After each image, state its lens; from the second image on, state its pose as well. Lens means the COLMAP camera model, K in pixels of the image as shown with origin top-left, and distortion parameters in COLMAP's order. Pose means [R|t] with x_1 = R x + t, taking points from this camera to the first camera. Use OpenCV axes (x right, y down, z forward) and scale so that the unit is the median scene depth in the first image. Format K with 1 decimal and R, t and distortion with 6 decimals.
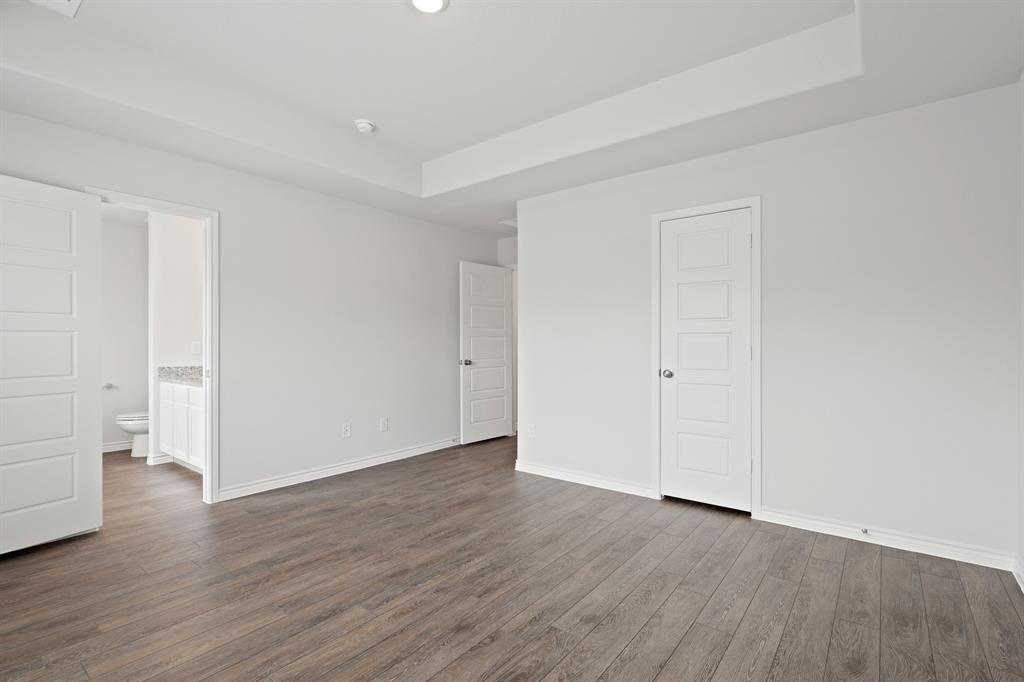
lens RADIAL K [[478.5, 0, 514.3], [0, 478.5, 337.3], [0, 0, 1]] dist [0.017626, 0.000518]
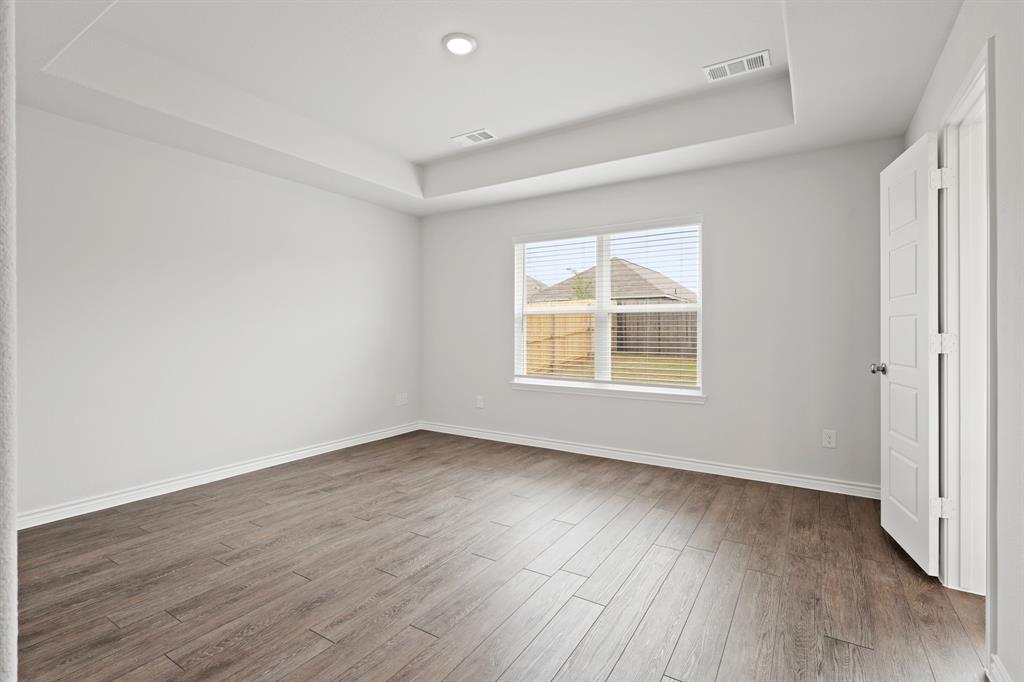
lens RADIAL K [[478.5, 0, 514.3], [0, 478.5, 337.3], [0, 0, 1]] dist [0.017626, 0.000518]
pose [[-0.994705, 0.001828, -0.102759, -0.128184], [0.002237, 0.999990, -0.003862, 0.024040], [0.102751, -0.004071, -0.994699, 1.475910]]
